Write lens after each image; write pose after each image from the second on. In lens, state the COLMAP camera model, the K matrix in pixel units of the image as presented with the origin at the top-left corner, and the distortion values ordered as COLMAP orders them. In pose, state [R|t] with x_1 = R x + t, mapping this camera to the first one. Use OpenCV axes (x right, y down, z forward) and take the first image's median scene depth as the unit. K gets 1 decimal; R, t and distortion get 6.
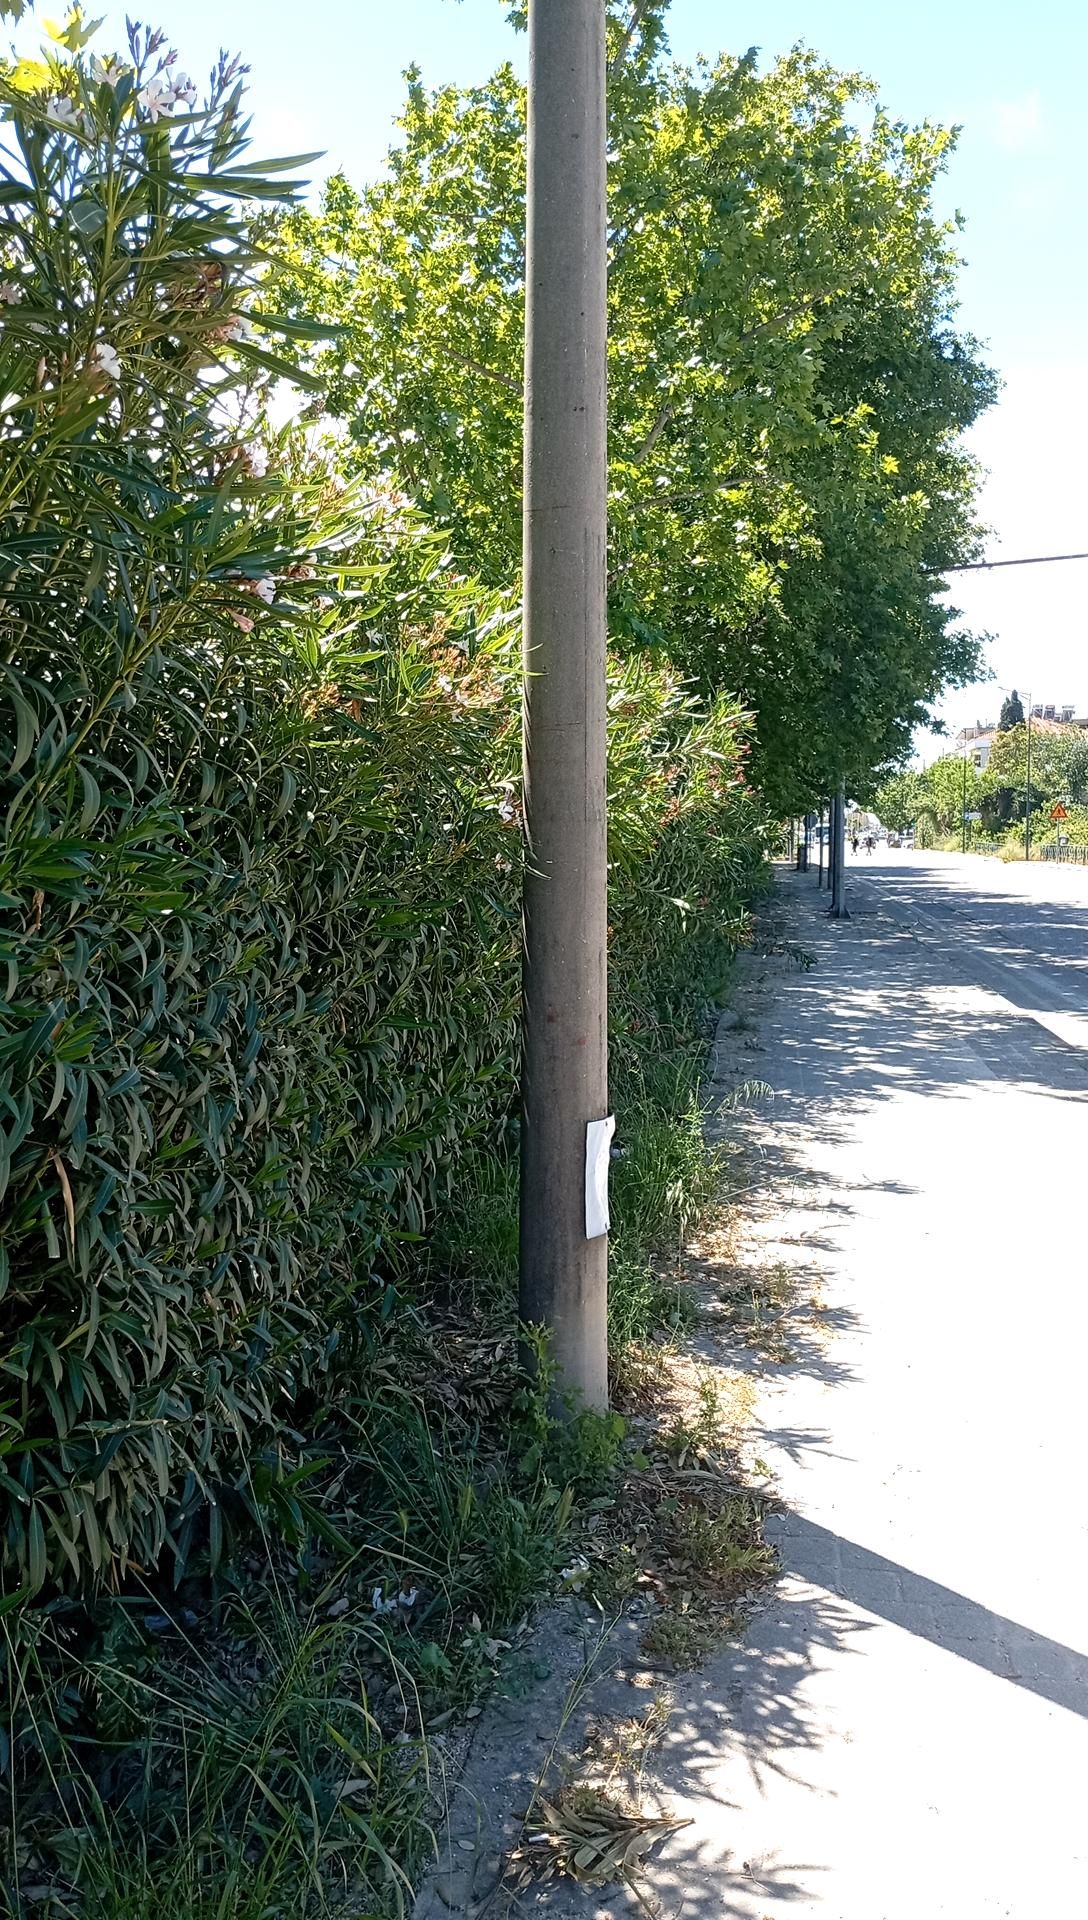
lens RADIAL K [[1517.6, 0, 547.4], [0, 1517.6, 1001.4], [0, 0, 1]] dist [0.077487, -0.160804]
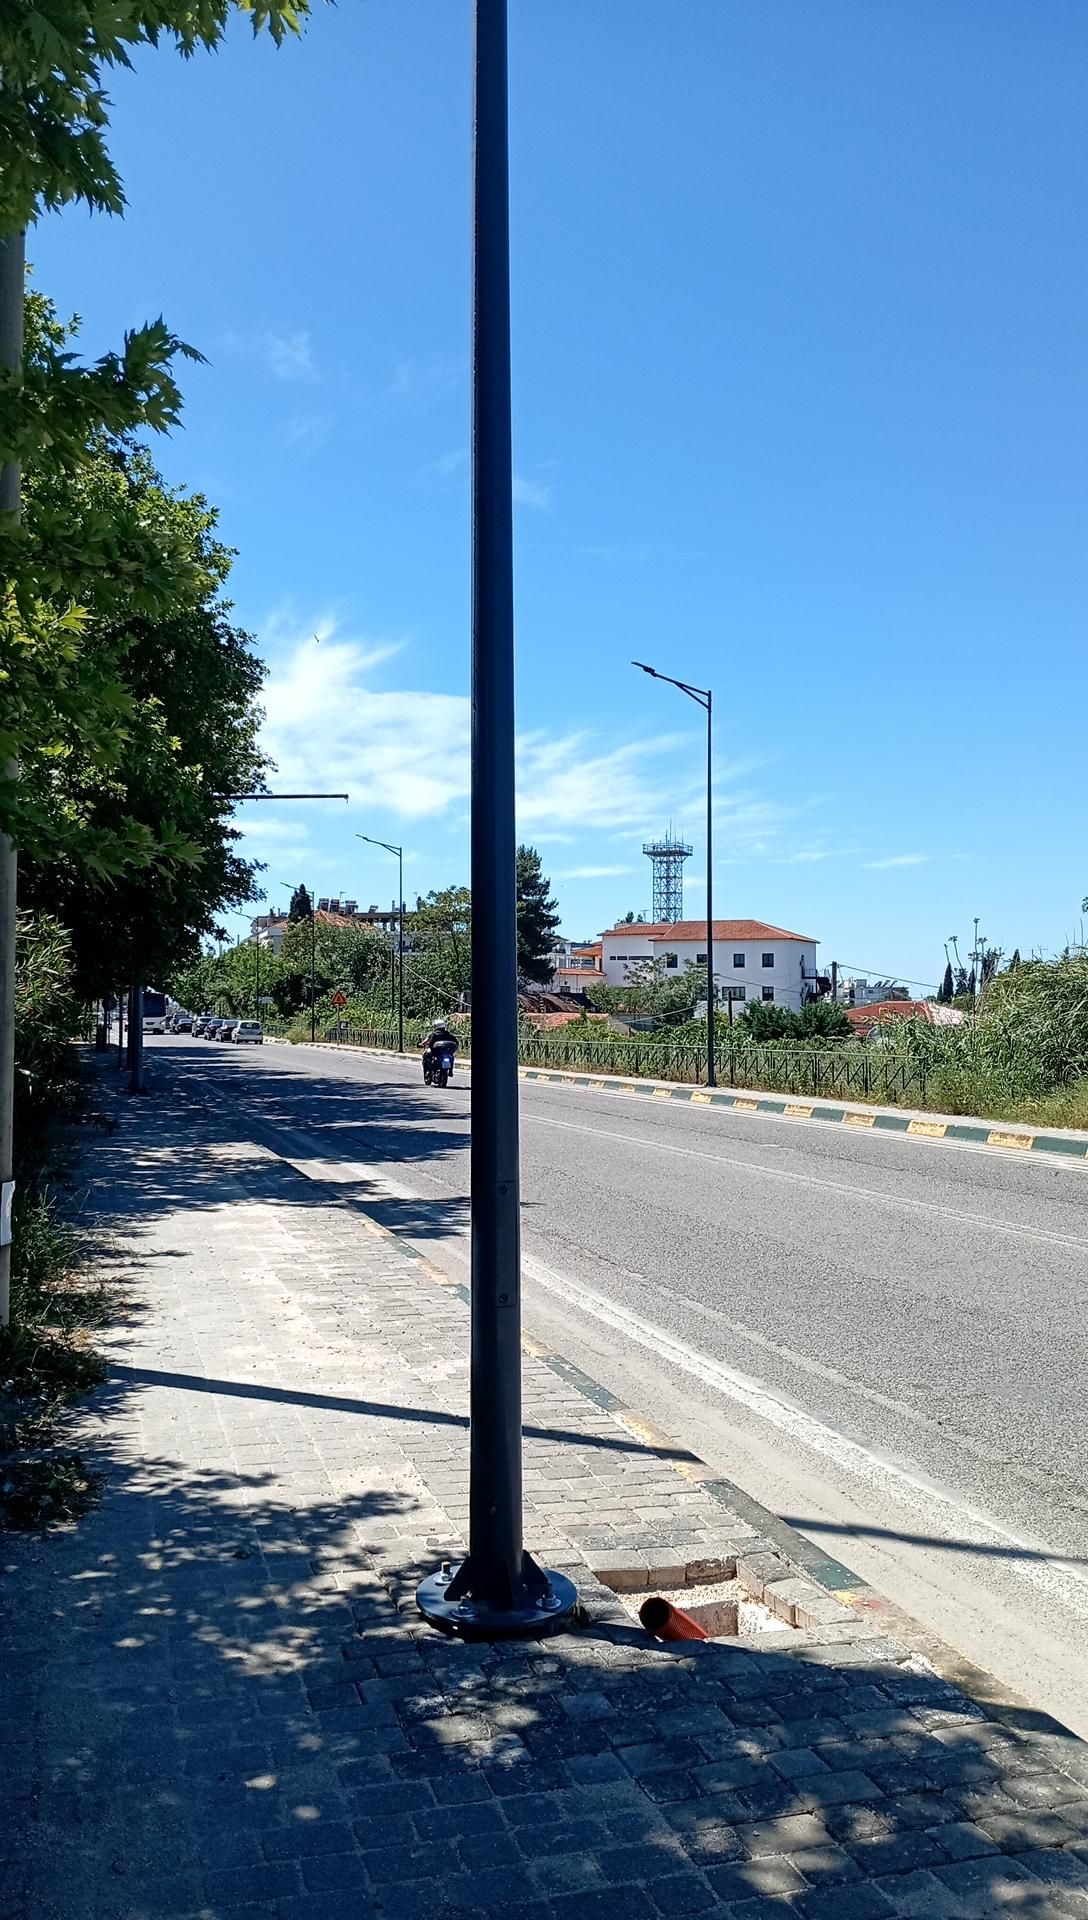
lens RADIAL K [[1551.2, 0, 544.0], [0, 1551.2, 960.0], [0, 0, 1]] dist [0.090717, -0.000419]
pose [[0.903705, 0.024847, 0.427435, -0.047254], [0.036702, 0.990145, -0.135153, 0.021046], [-0.426580, 0.137826, 0.893887, -0.246035]]
